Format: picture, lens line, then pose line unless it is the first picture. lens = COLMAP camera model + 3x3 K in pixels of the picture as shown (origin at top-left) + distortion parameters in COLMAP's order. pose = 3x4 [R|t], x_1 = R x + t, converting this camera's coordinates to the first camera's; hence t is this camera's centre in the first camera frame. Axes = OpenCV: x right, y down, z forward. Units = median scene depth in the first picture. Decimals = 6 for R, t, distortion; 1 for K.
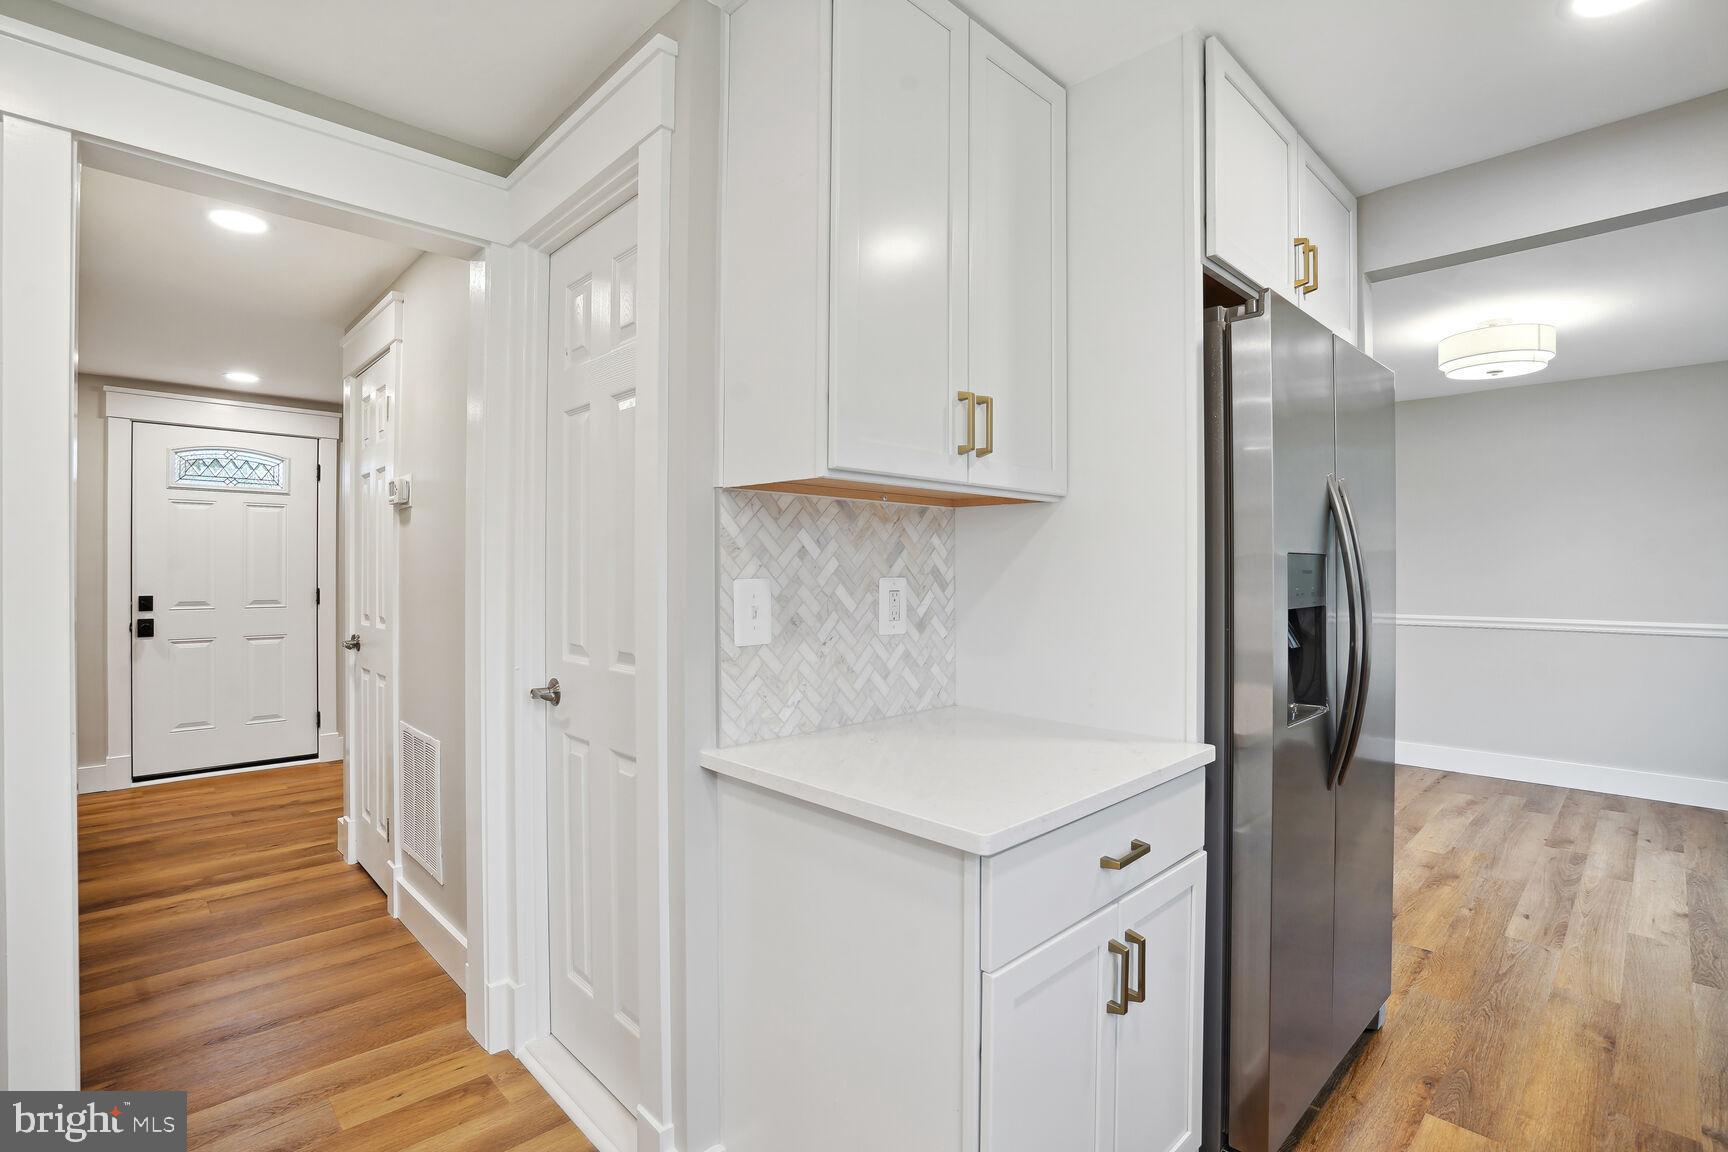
lens RADIAL K [[812.7, 0, 864.7], [0, 812.7, 567.5], [0, 0, 1]] dist [-0.034513, 0.015018]
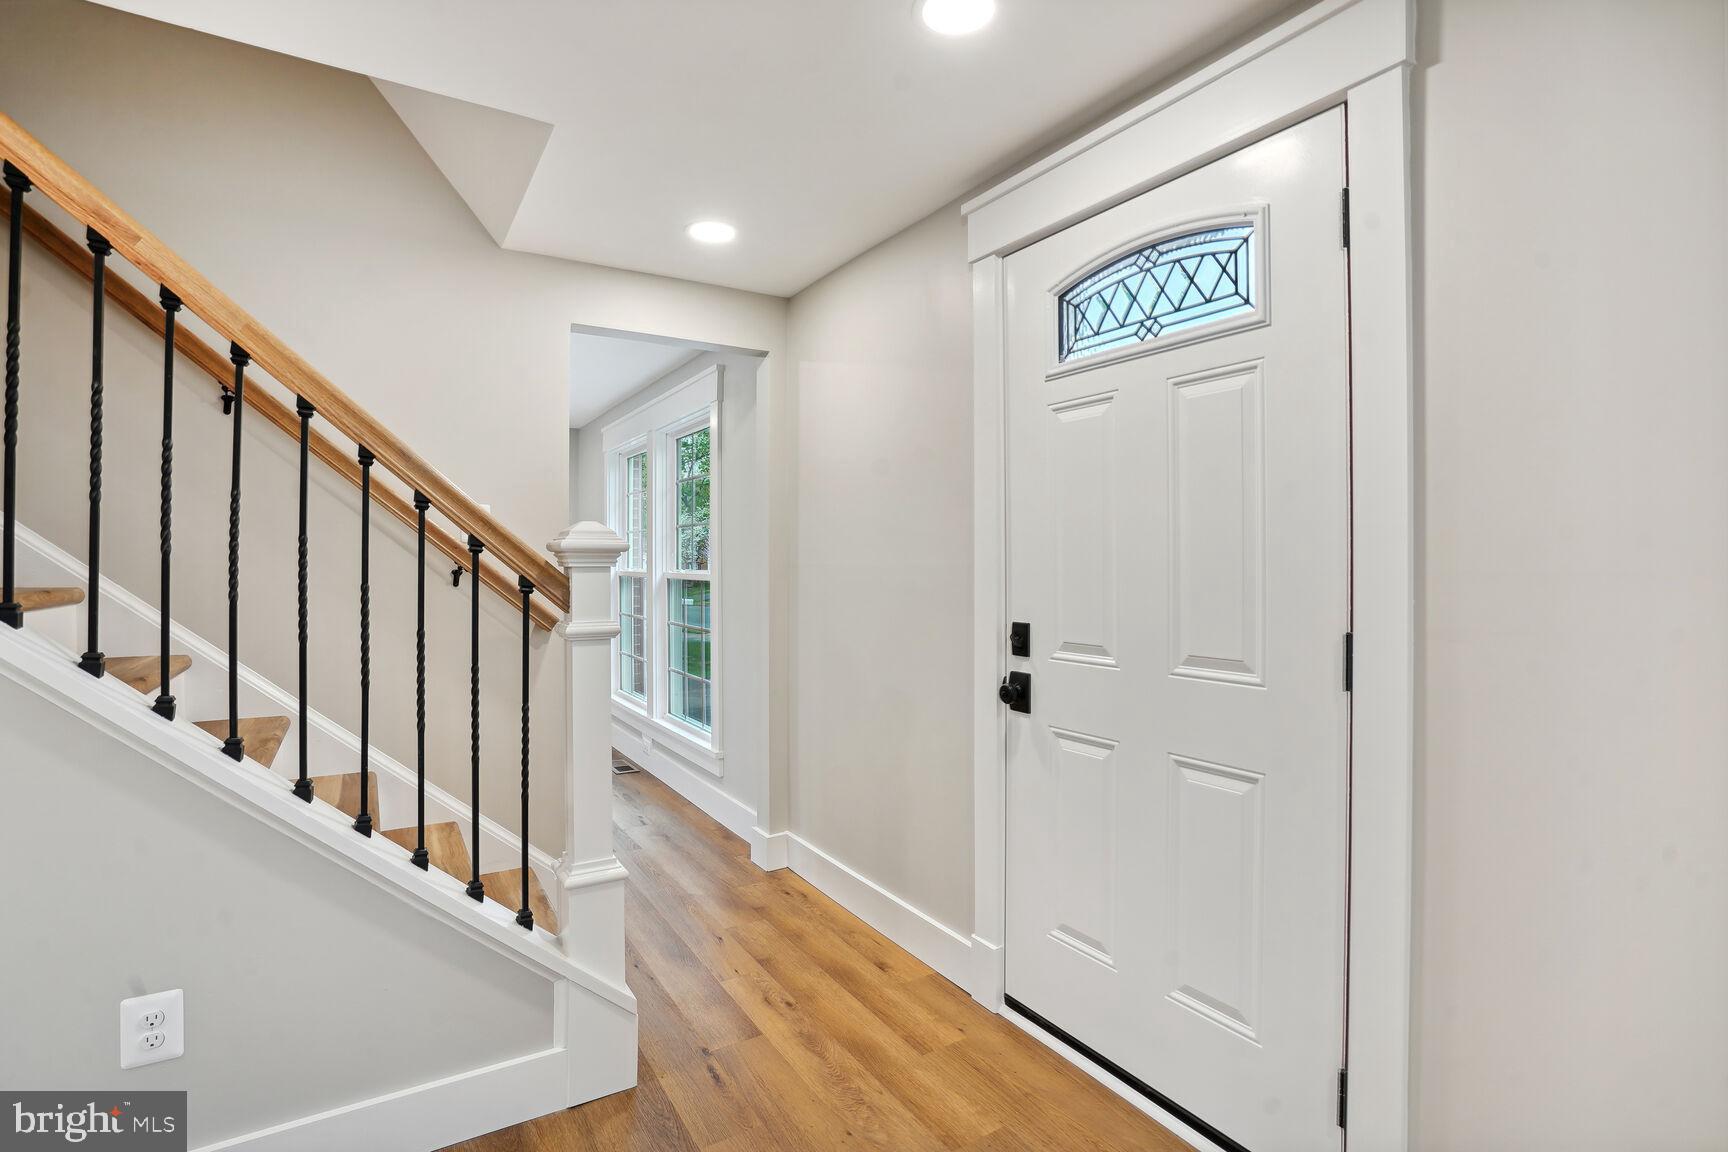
lens RADIAL K [[812.7, 0, 864.7], [0, 812.7, 567.5], [0, 0, 1]] dist [-0.034513, 0.015018]
pose [[-0.211579, 0.002357, -0.977358, -0.420659], [-0.001827, 0.999994, 0.002808, 0.002214], [0.977359, 0.002379, -0.211574, 1.010558]]
